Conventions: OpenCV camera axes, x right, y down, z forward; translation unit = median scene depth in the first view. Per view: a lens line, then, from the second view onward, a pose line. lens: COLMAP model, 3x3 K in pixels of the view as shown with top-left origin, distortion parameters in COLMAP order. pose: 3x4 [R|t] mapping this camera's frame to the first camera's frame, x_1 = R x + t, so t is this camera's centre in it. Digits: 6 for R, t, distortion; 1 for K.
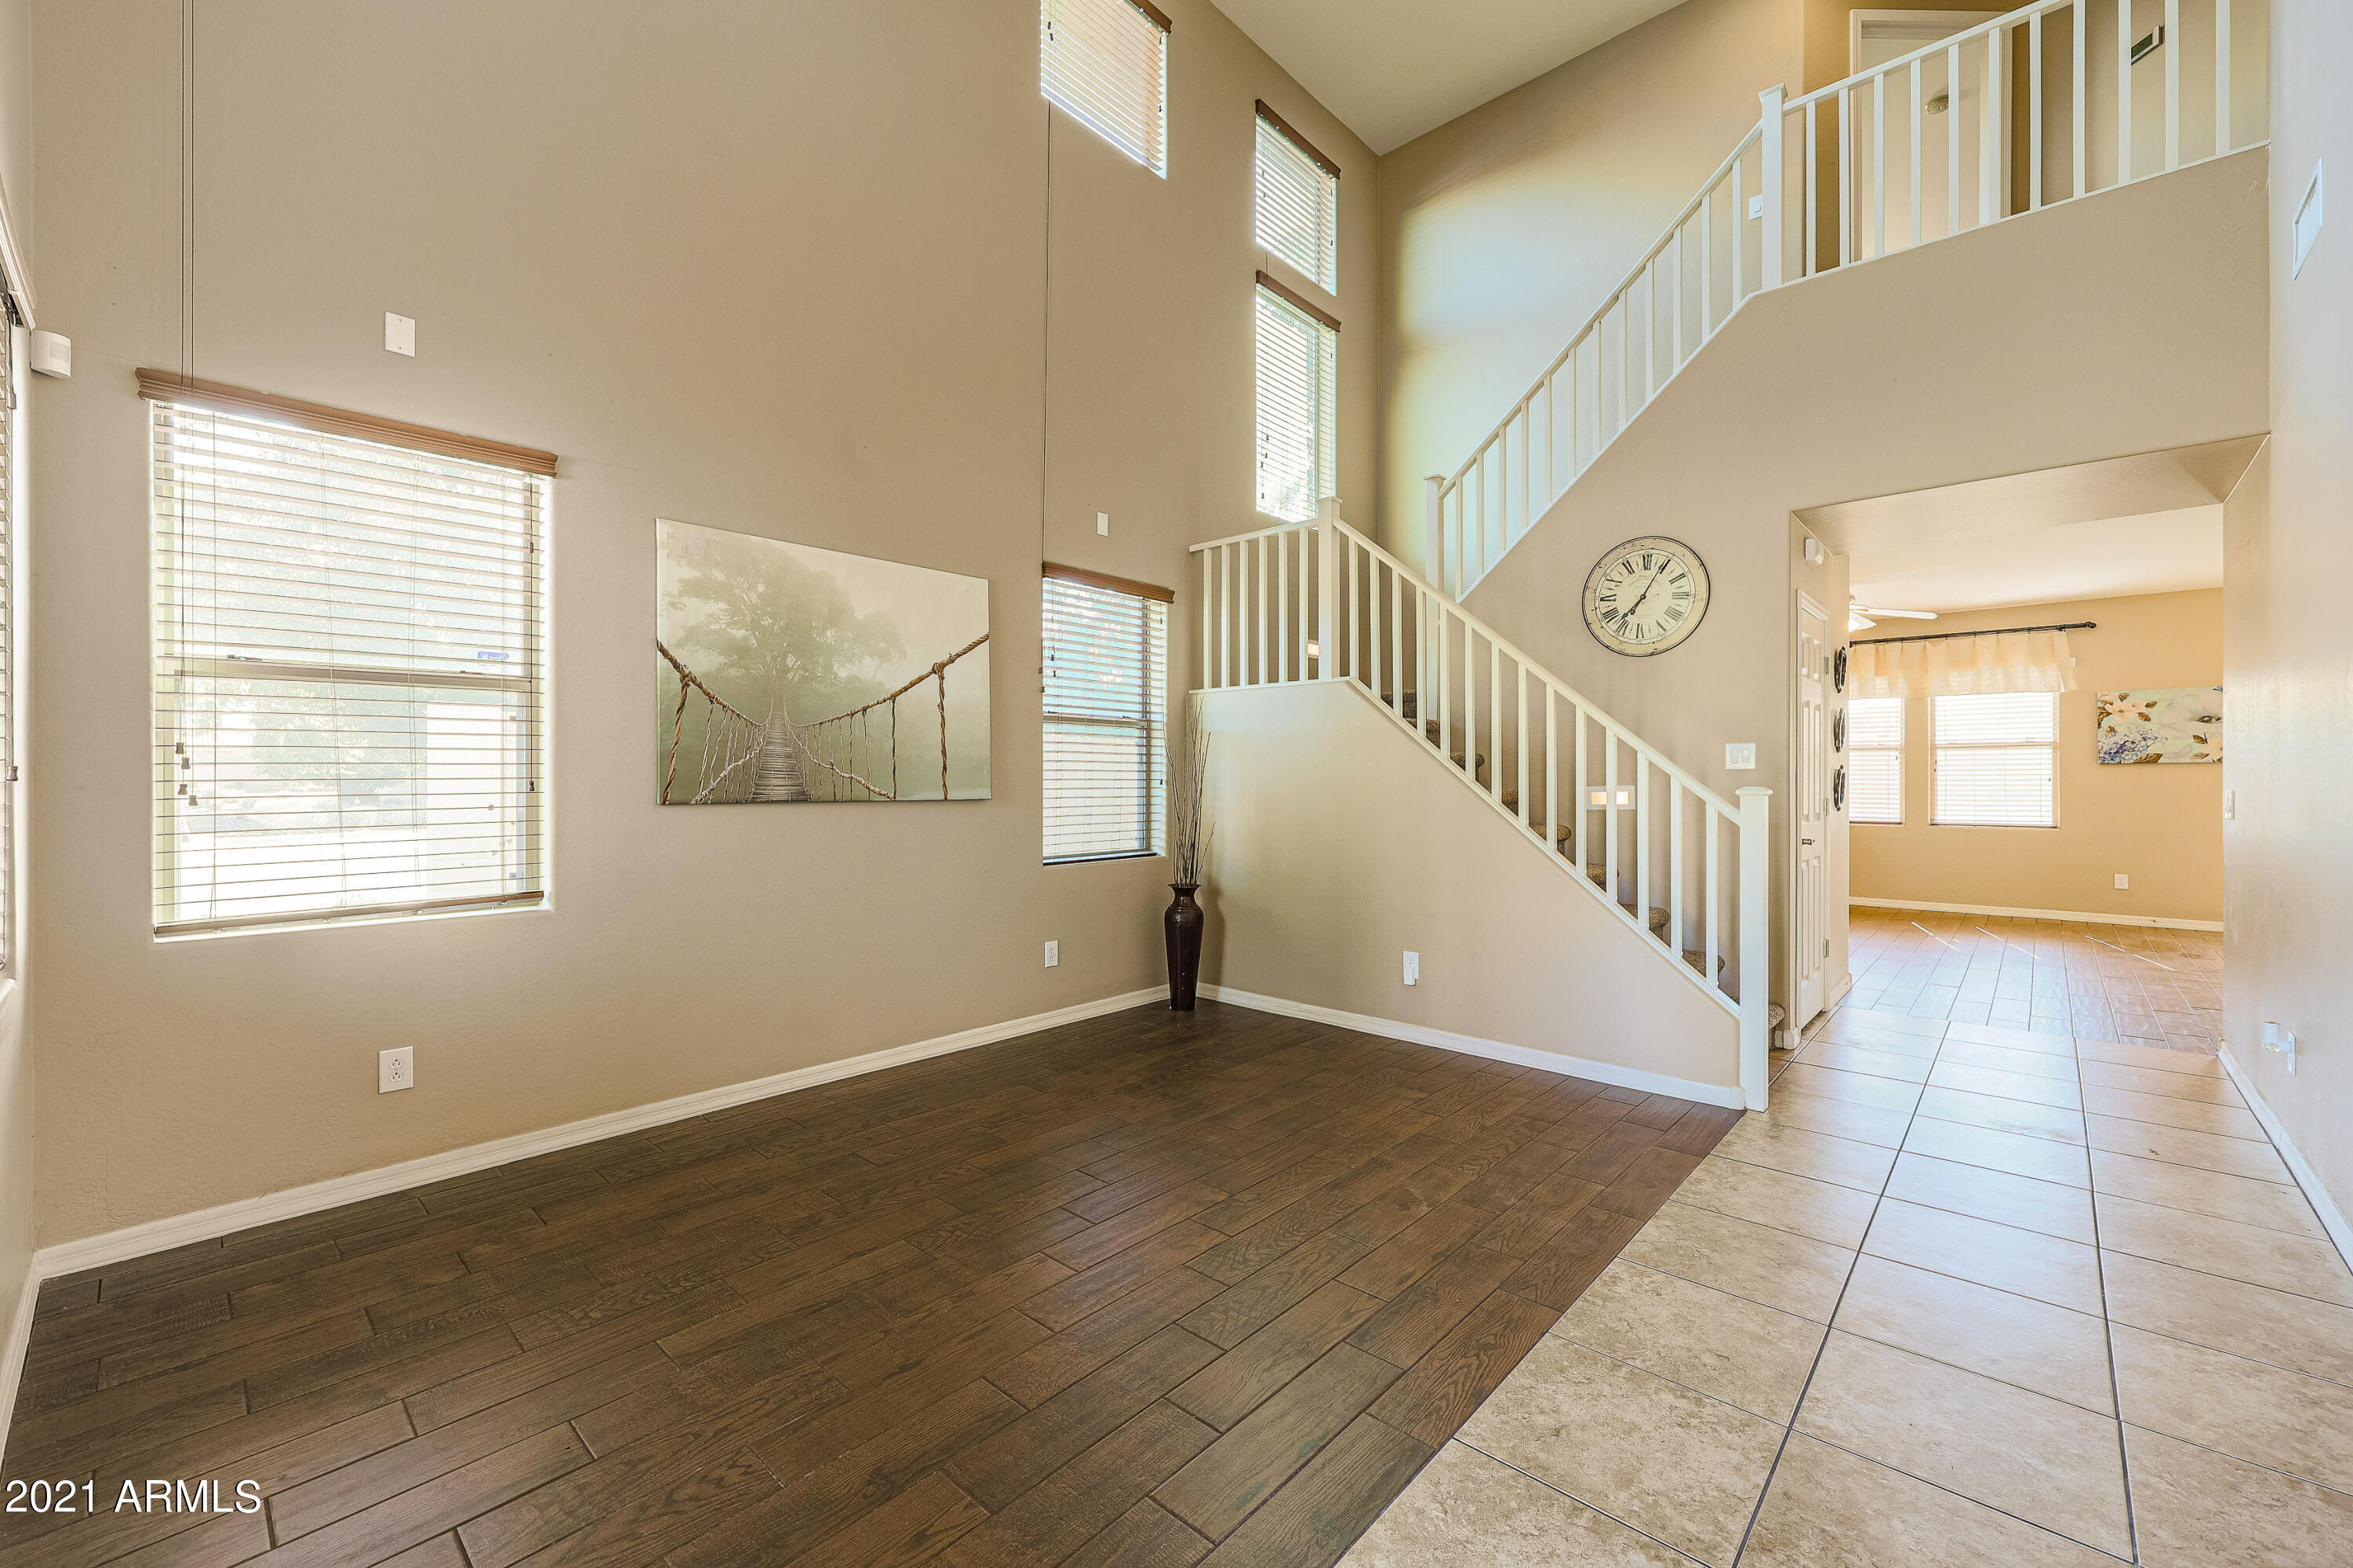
lens RADIAL K [[951.1, 0, 1176.5], [0, 951.1, 784.0], [0, 0, 1]] dist [0.001945, 0.000311]
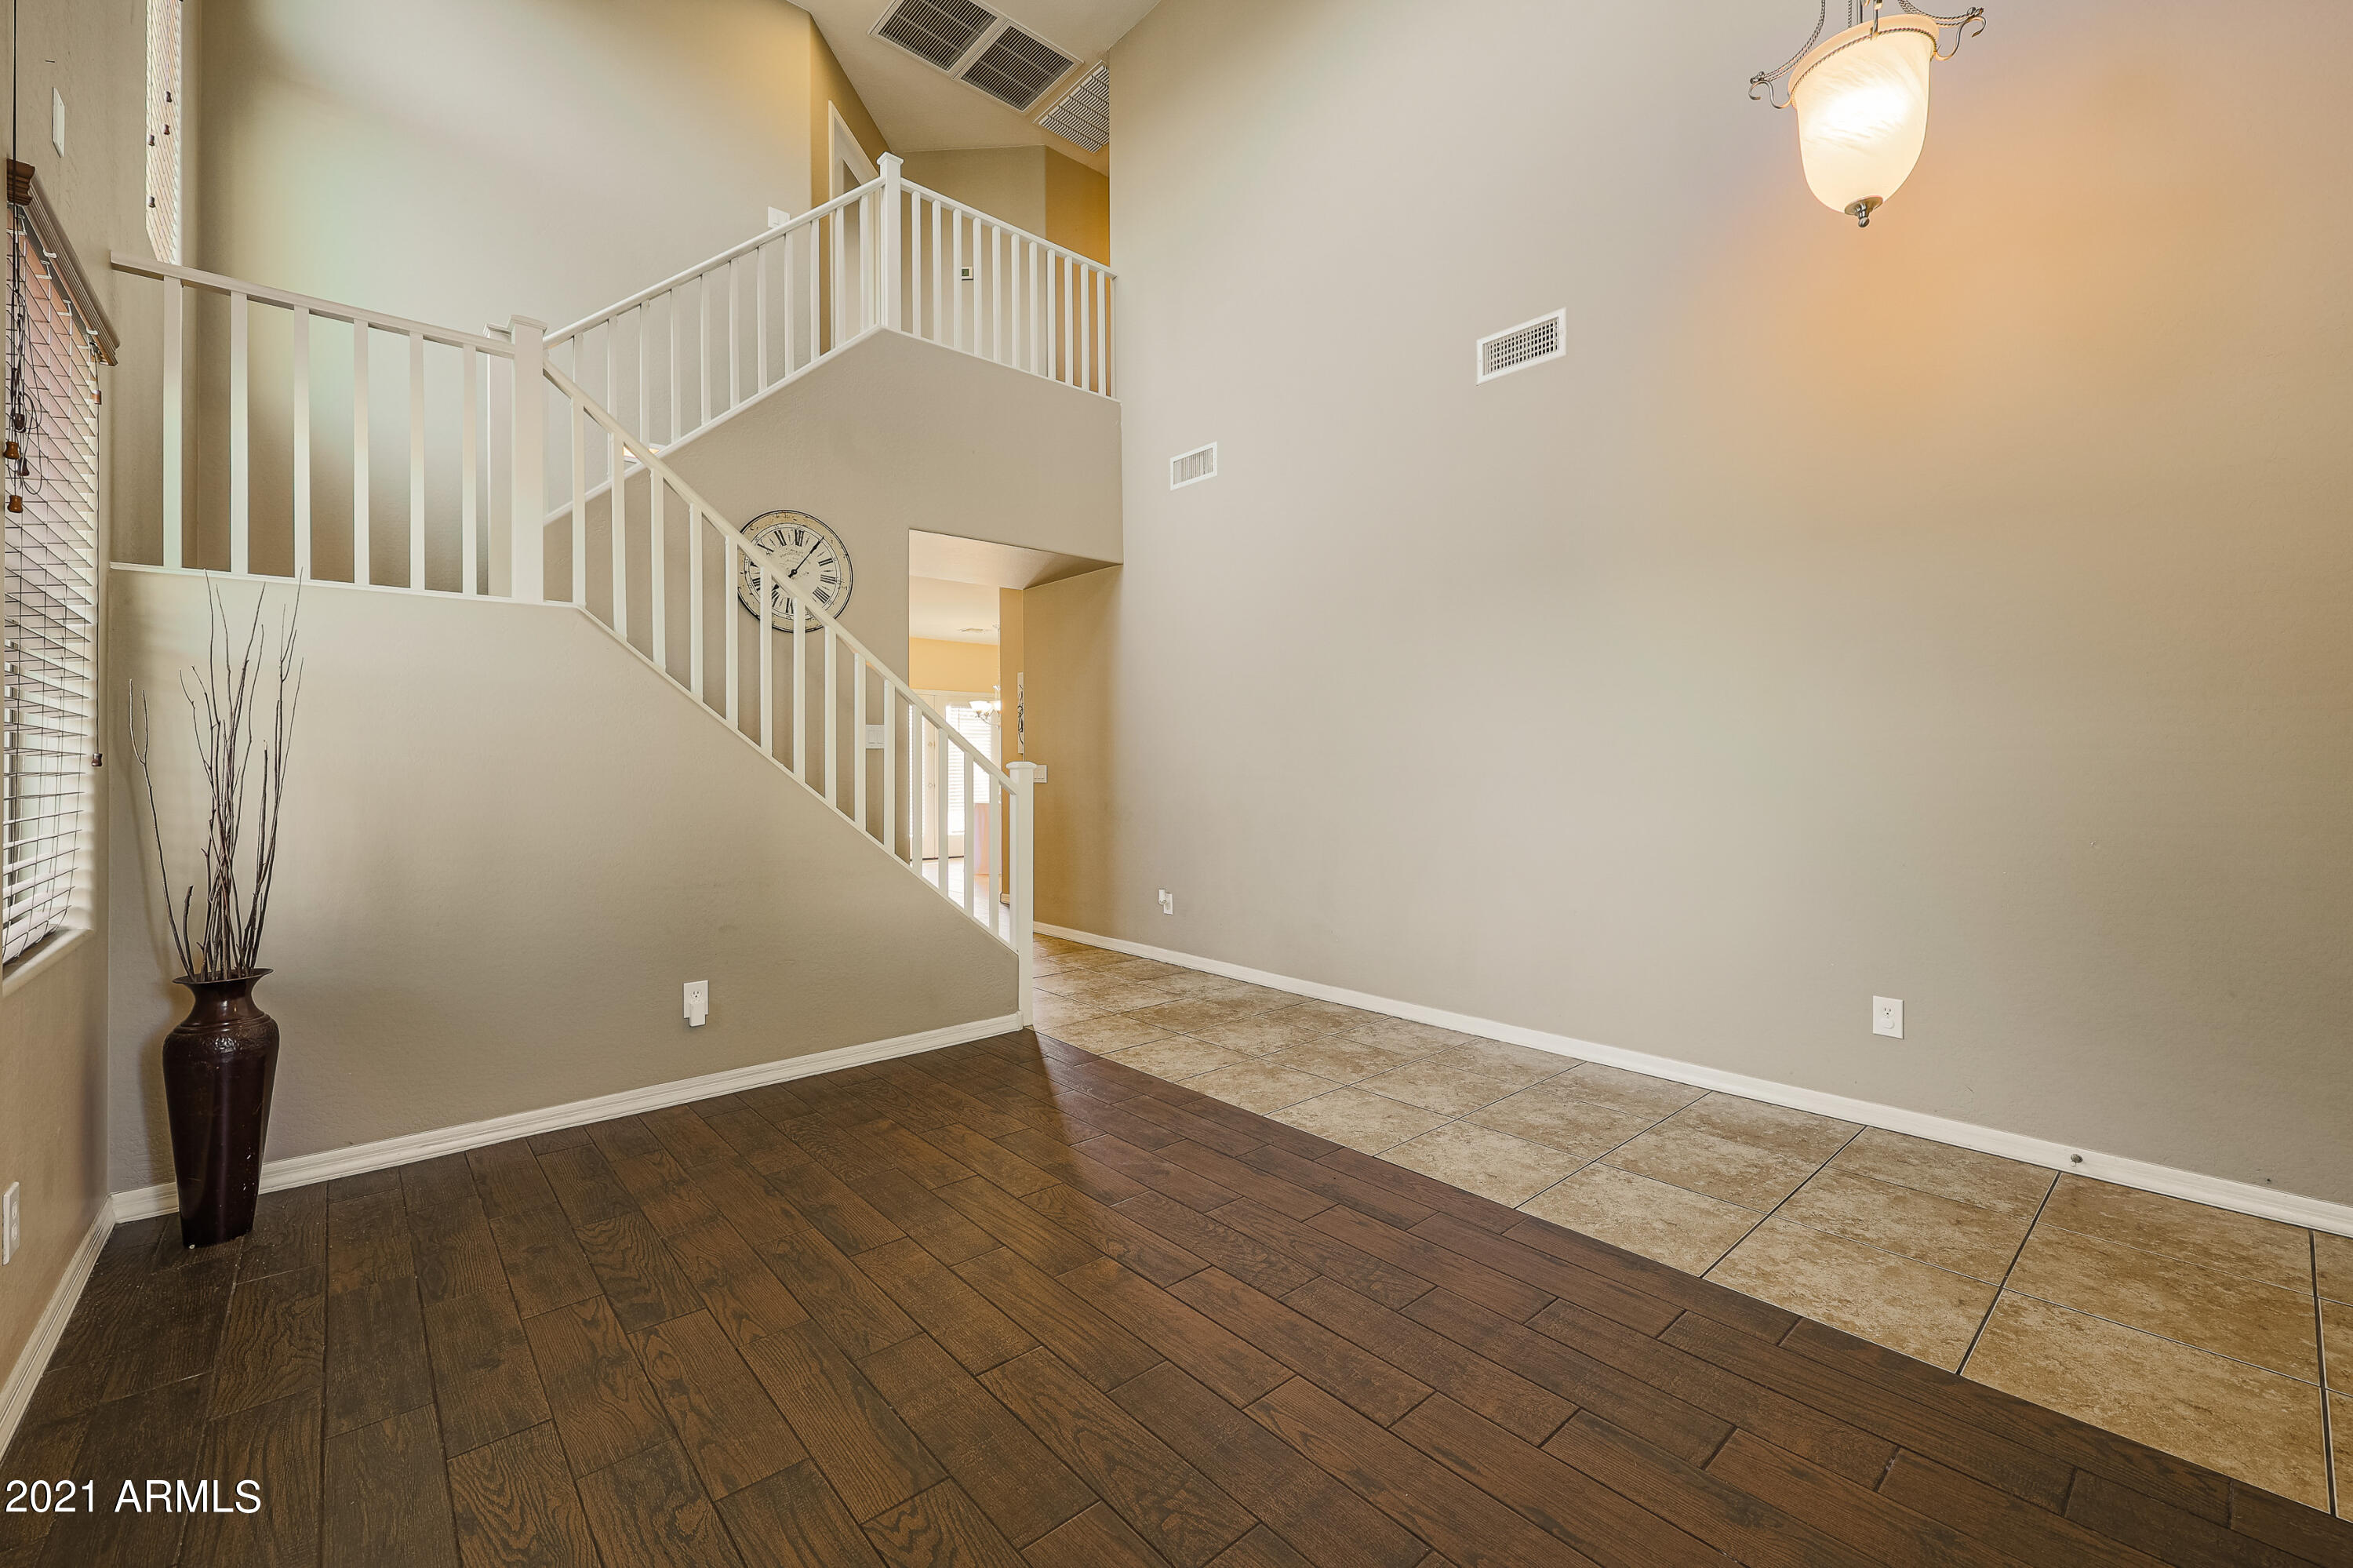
lens RADIAL K [[952.9, 0, 1177.4], [0, 952.9, 766.4], [0, 0, 1]] dist [0.001586, 0.000214]
pose [[0.109617, -0.003060, 0.993969, -0.572919], [0.011088, 0.999937, 0.001856, 0.008054], [-0.993912, 0.010817, 0.109644, 0.649146]]
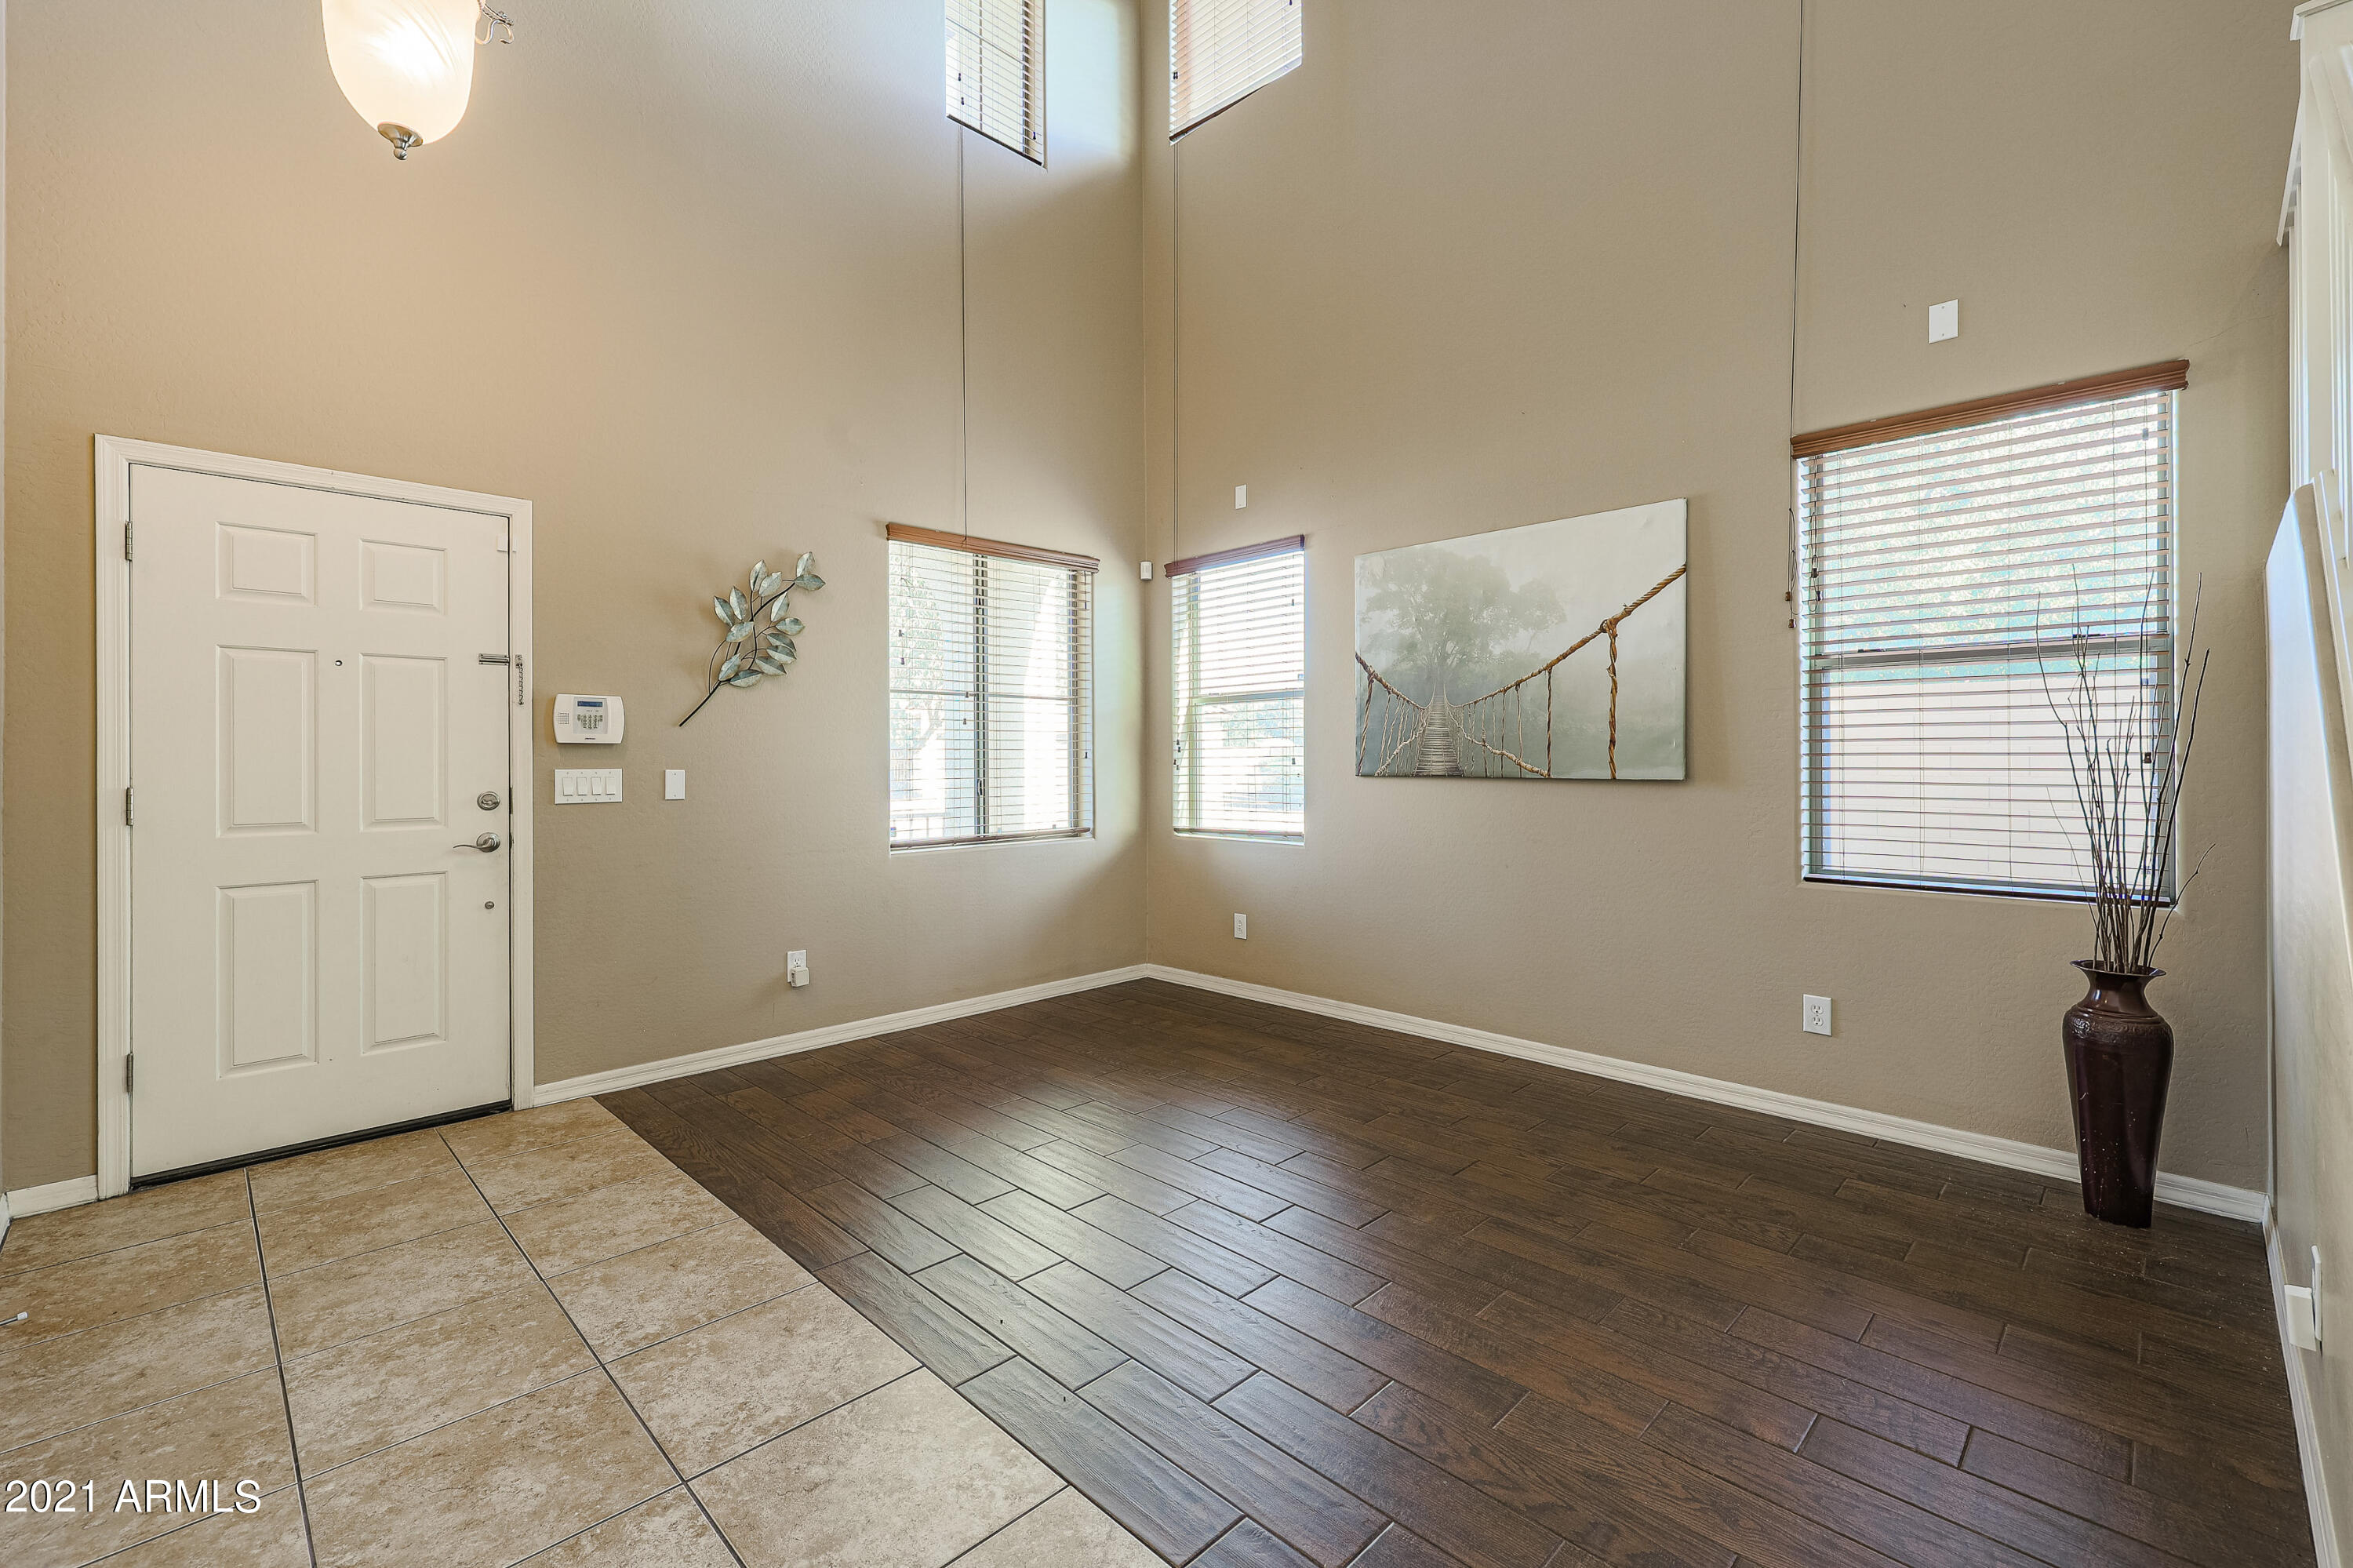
lens RADIAL K [[1013.2, 0, 1168.7], [0, 1013.2, 765.9], [0, 0, 1]] dist [0.005272, 0.000214]
pose [[-0.052604, 0.006896, -0.998592, 0.773717], [-0.002226, 0.999973, 0.007023, -0.001034], [0.998613, 0.002592, -0.052587, 0.741641]]
